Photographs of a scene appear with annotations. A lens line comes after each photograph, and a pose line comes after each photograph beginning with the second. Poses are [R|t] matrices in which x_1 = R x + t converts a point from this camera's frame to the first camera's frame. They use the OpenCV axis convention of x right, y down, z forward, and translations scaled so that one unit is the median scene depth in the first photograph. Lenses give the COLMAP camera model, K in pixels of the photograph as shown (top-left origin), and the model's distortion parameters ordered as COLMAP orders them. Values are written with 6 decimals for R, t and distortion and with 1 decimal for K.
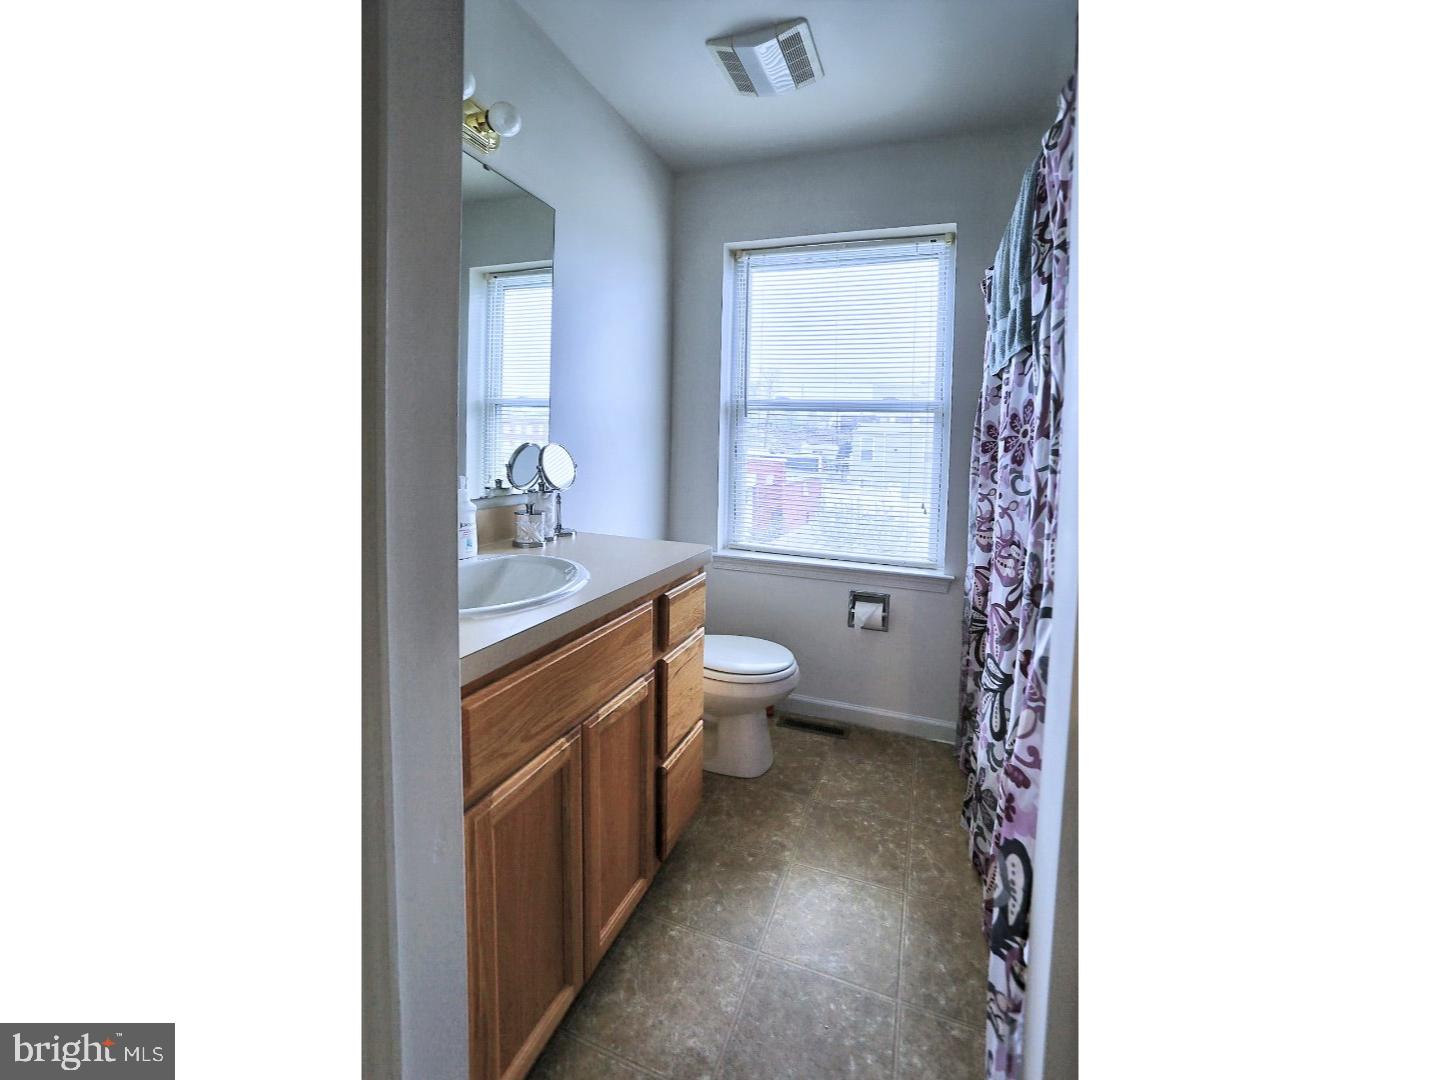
lens RADIAL K [[833.2, 0, 722.7], [0, 833.2, 509.4], [0, 0, 1]] dist [-0.075946, 0.044552]
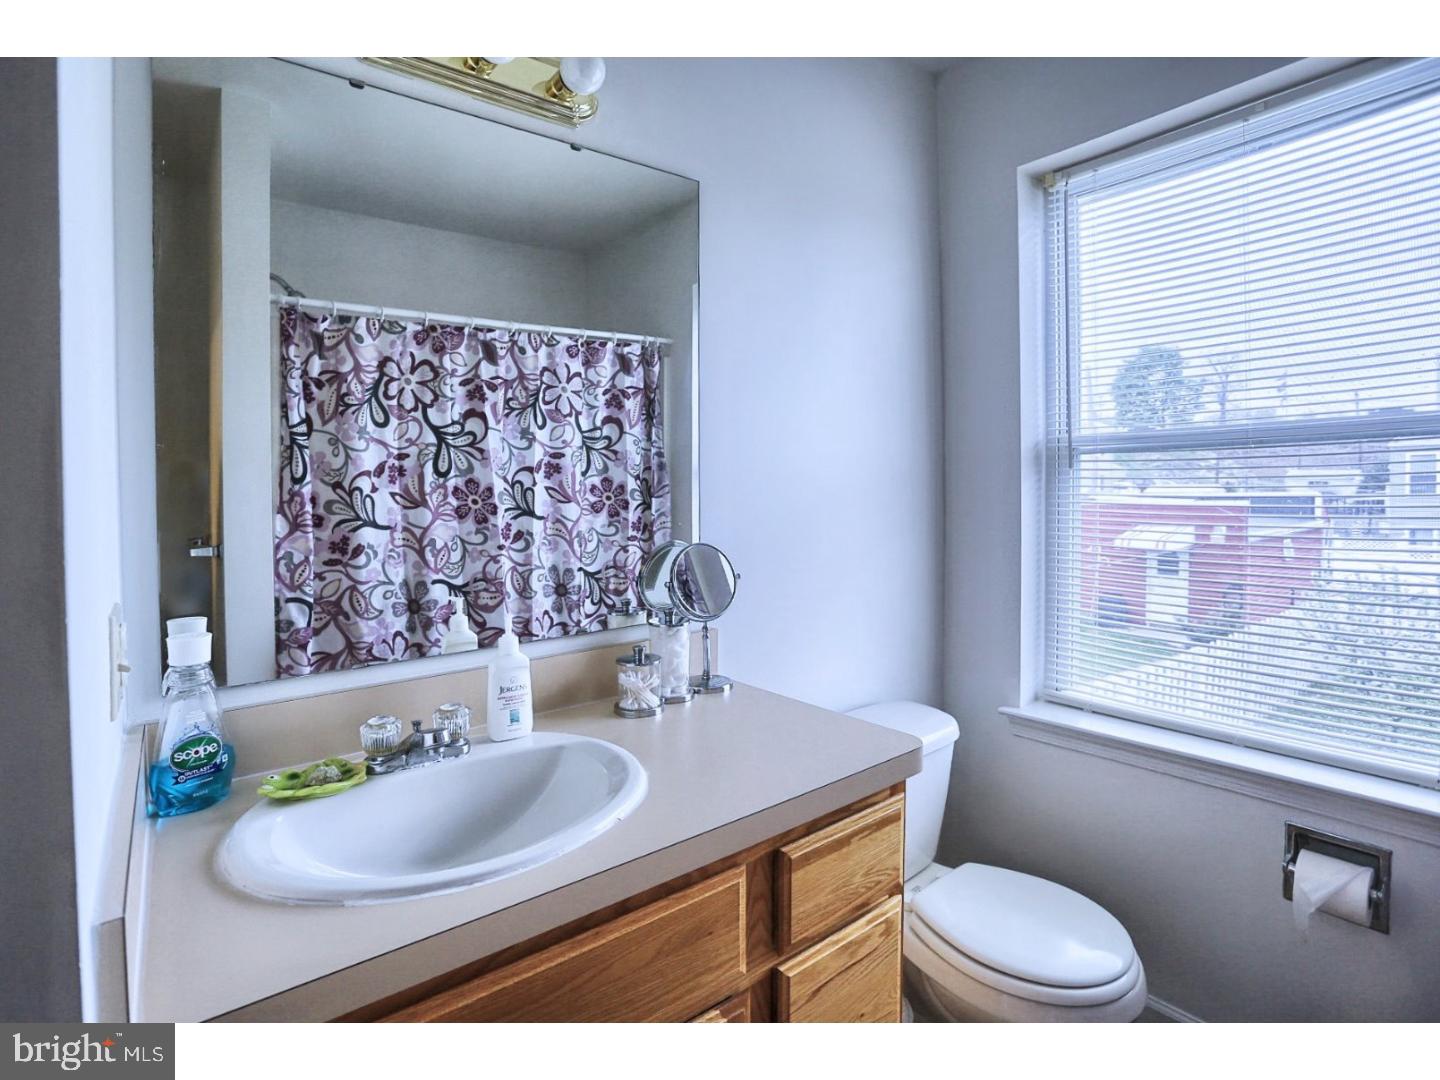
lens RADIAL K [[833.2, 0, 722.7], [0, 833.2, 509.4], [0, 0, 1]] dist [-0.075946, 0.044552]
pose [[0.804279, -0.027390, -0.593620, 0.184152], [0.030475, 0.999524, -0.004829, -0.096843], [0.593470, -0.014206, 0.804731, 0.460630]]
